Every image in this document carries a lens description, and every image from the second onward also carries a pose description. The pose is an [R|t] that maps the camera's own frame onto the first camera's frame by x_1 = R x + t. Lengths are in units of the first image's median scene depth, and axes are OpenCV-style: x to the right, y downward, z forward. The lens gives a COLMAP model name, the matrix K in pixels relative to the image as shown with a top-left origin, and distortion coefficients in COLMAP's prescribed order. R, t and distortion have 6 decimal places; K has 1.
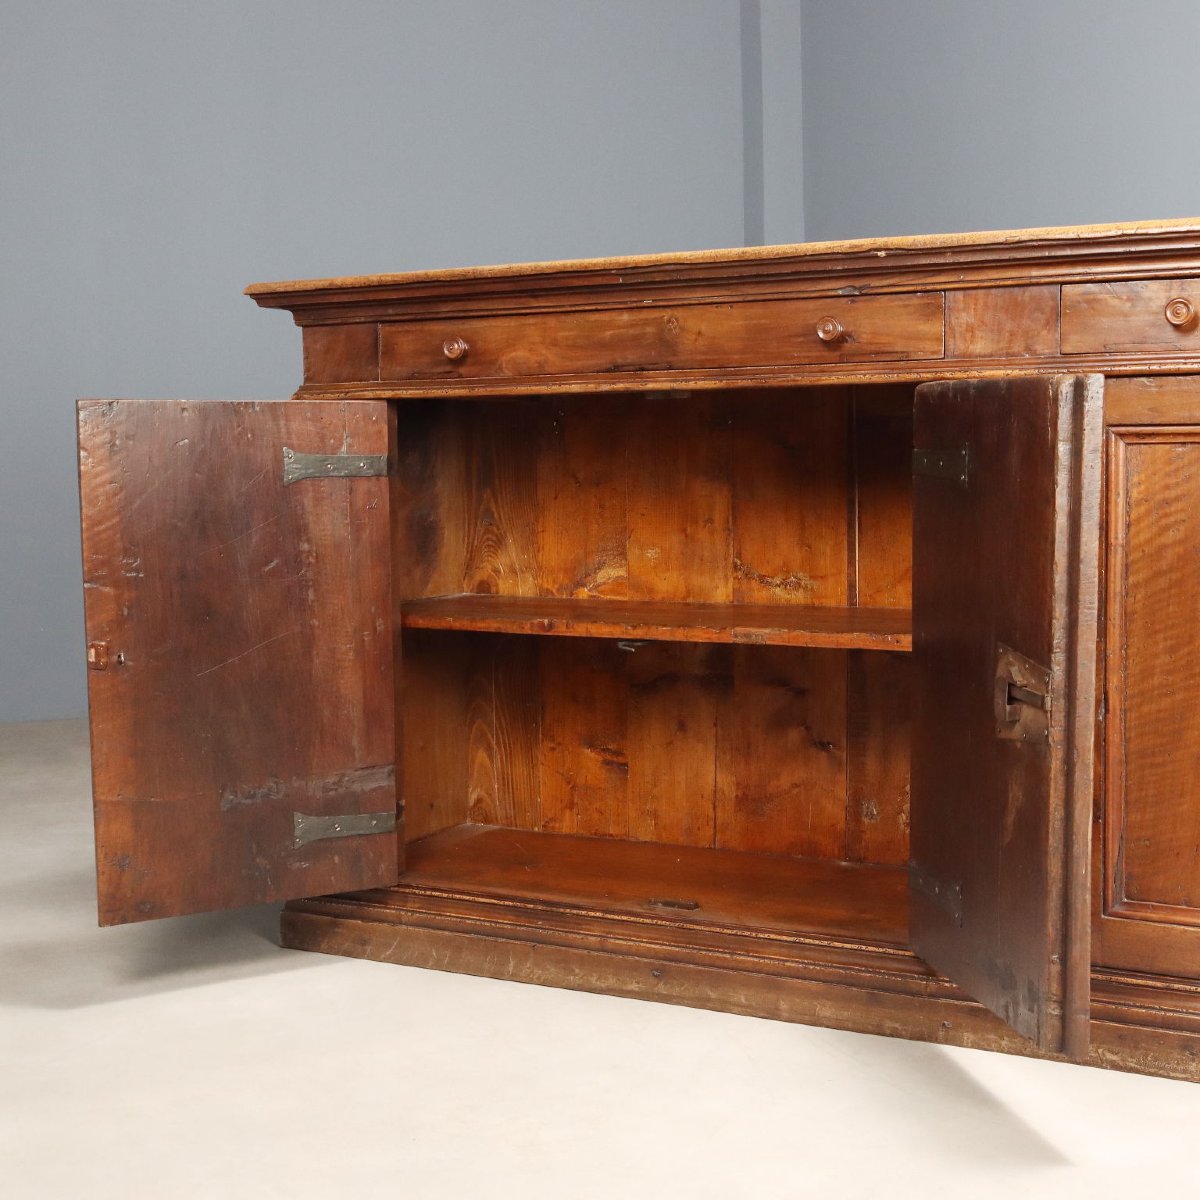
lens RADIAL K [[1873.3, 0, 604.2], [0, 1873.3, 612.1], [0, 0, 1]] dist [0.019335, 0.000000]
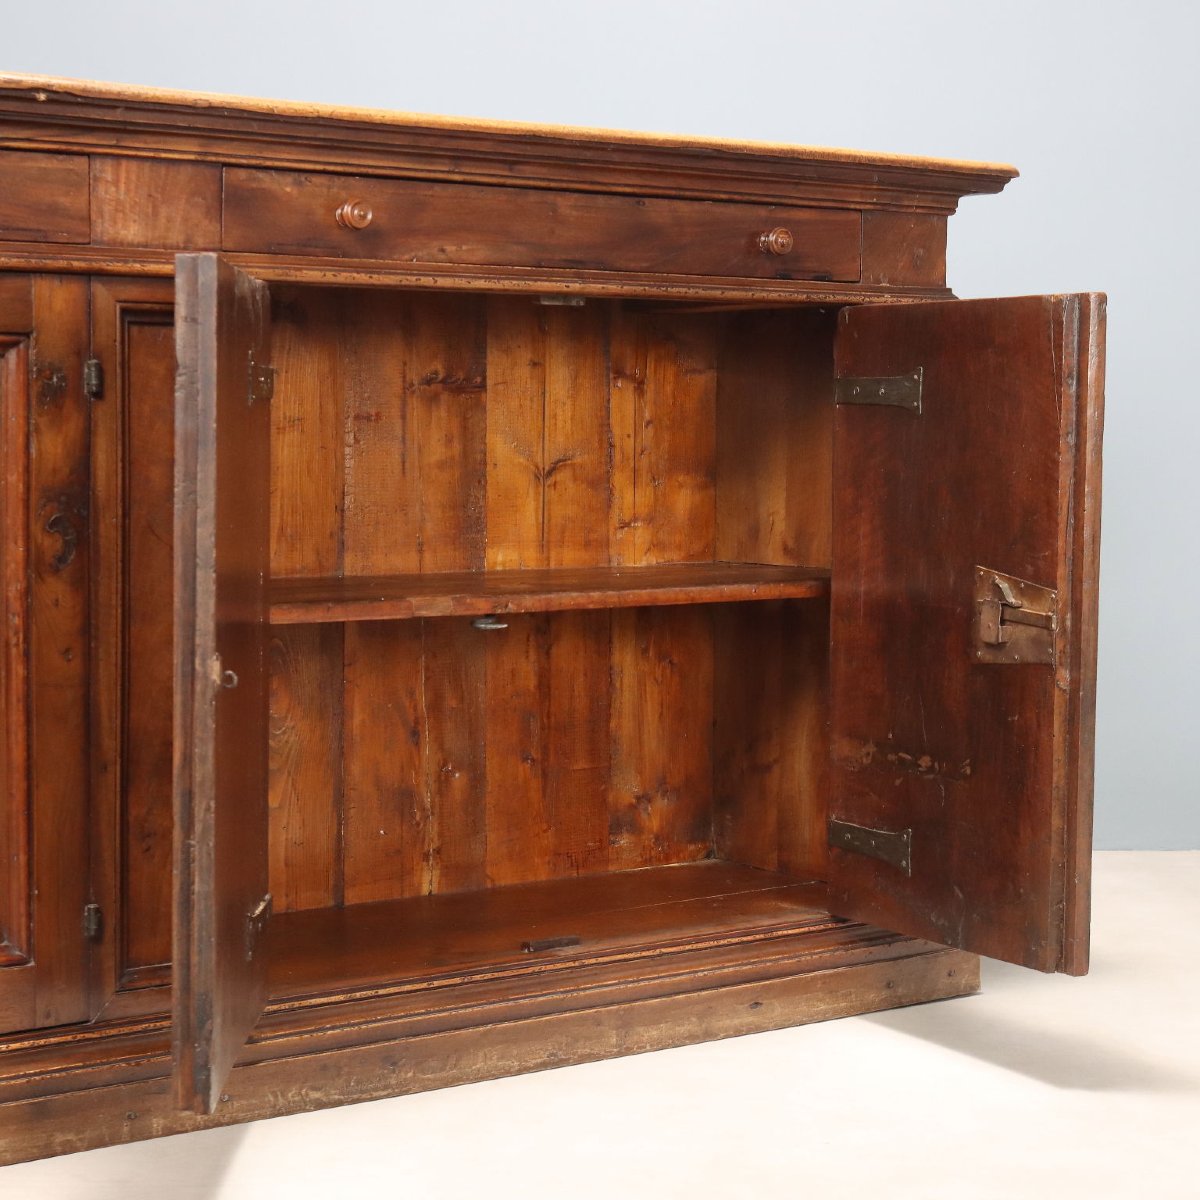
lens RADIAL K [[2595.6, 0, 600.8], [0, 2595.6, 594.3], [0, 0, 1]] dist [-0.027339, 0.000000]
pose [[0.405286, -0.055247, 0.912519, -0.699819], [0.049982, 0.998018, 0.038225, -0.023850], [-0.912823, 0.030118, 0.407244, 0.390966]]
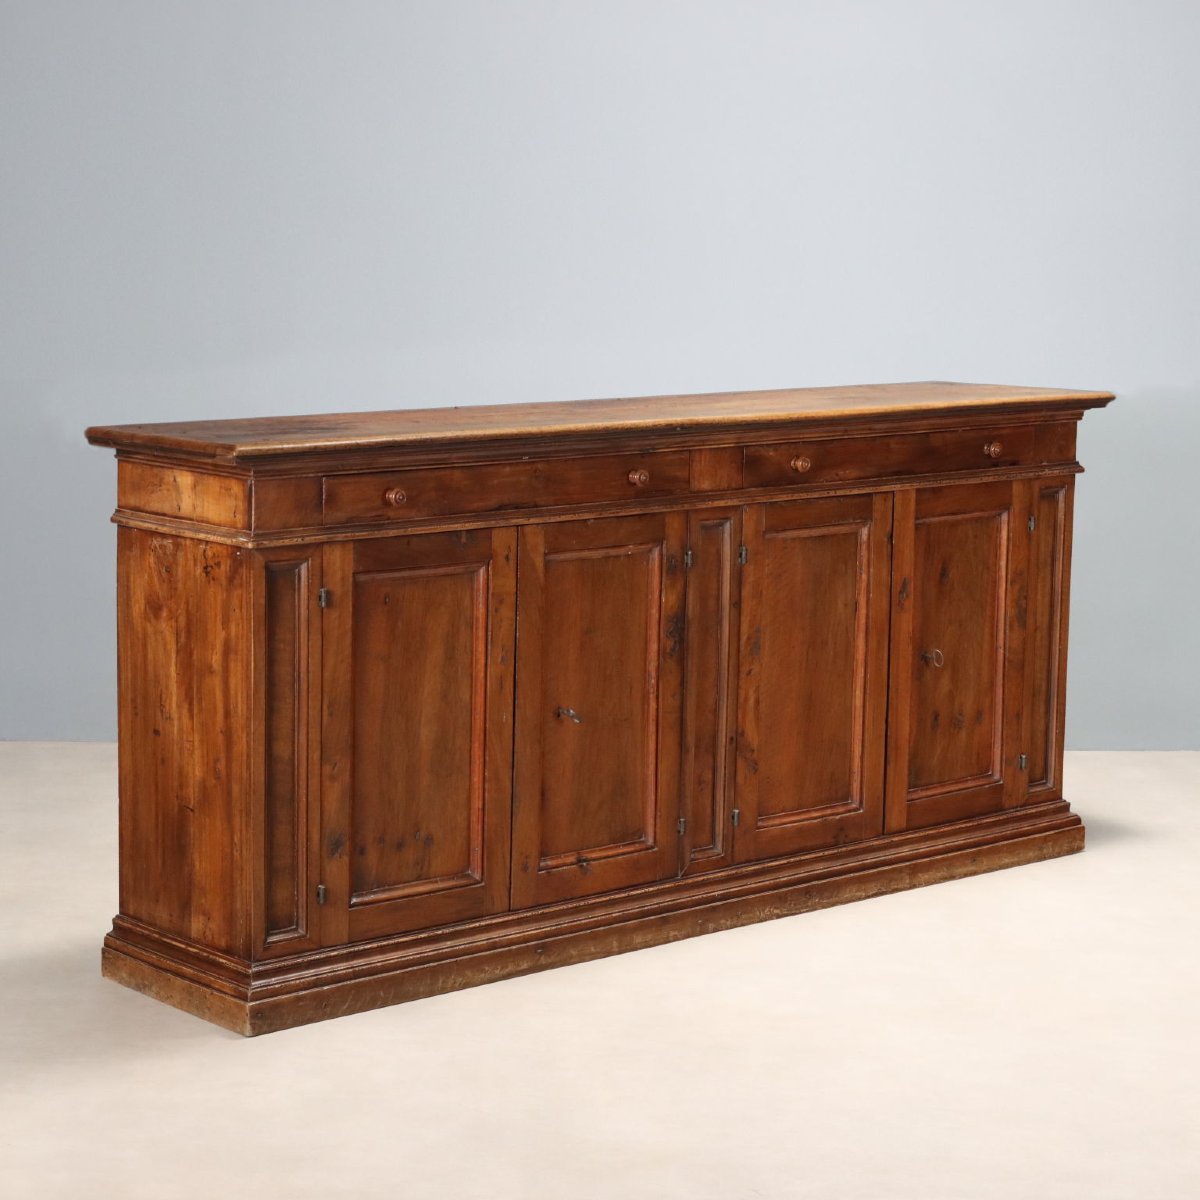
lens RADIAL K [[2651.0, 0, 600.7], [0, 2651.0, 599.2], [0, 0, 1]] dist [-0.006687, 0.000000]
pose [[0.360682, -0.129636, 0.923636, -1.842733], [0.043295, 0.991553, 0.122262, -0.316898], [-0.931683, -0.004109, 0.363248, 0.287599]]
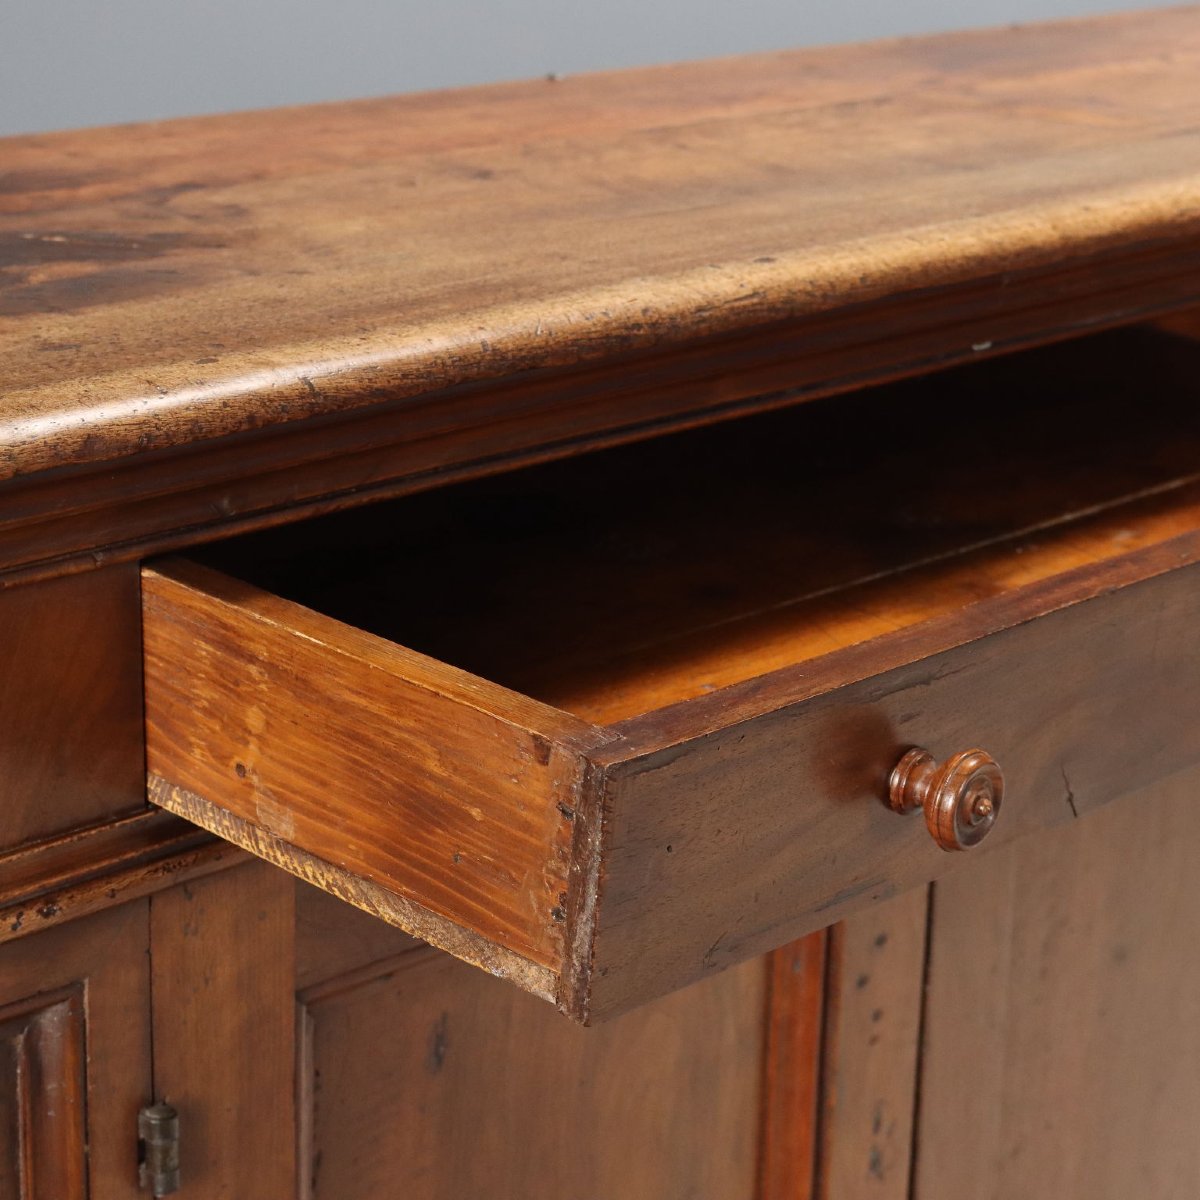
lens RADIAL K [[3001.1, 0, 602.1], [0, 3001.1, 601.6], [0, 0, 1]] dist [0.135165, 0.000000]
pose [[0.278927, -0.269765, 0.921644, -0.505080], [0.051873, 0.962564, 0.266044, -0.281516], [-0.958910, -0.026398, 0.282478, 0.989467]]
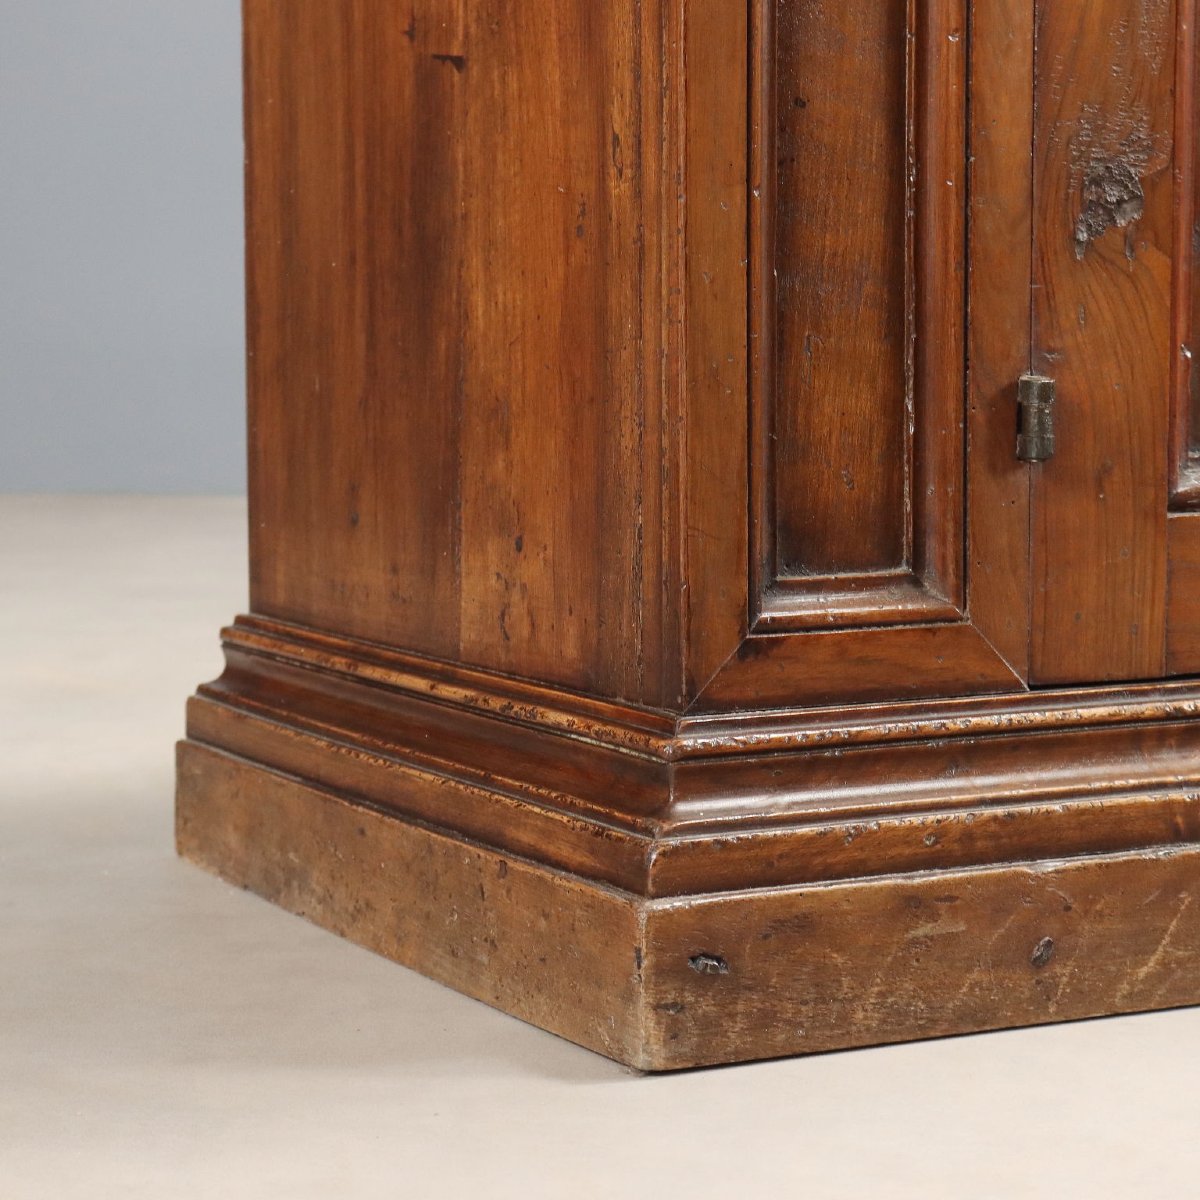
lens RADIAL K [[3253.0, 0, 601.5], [0, 3253.0, 599.0], [0, 0, 1]] dist [-0.135392, 0.000000]
pose [[0.598263, -0.083067, 0.796982, -0.578104], [0.059789, 0.996467, 0.058978, 0.122984], [-0.799066, 0.012367, 0.601116, 0.943337]]
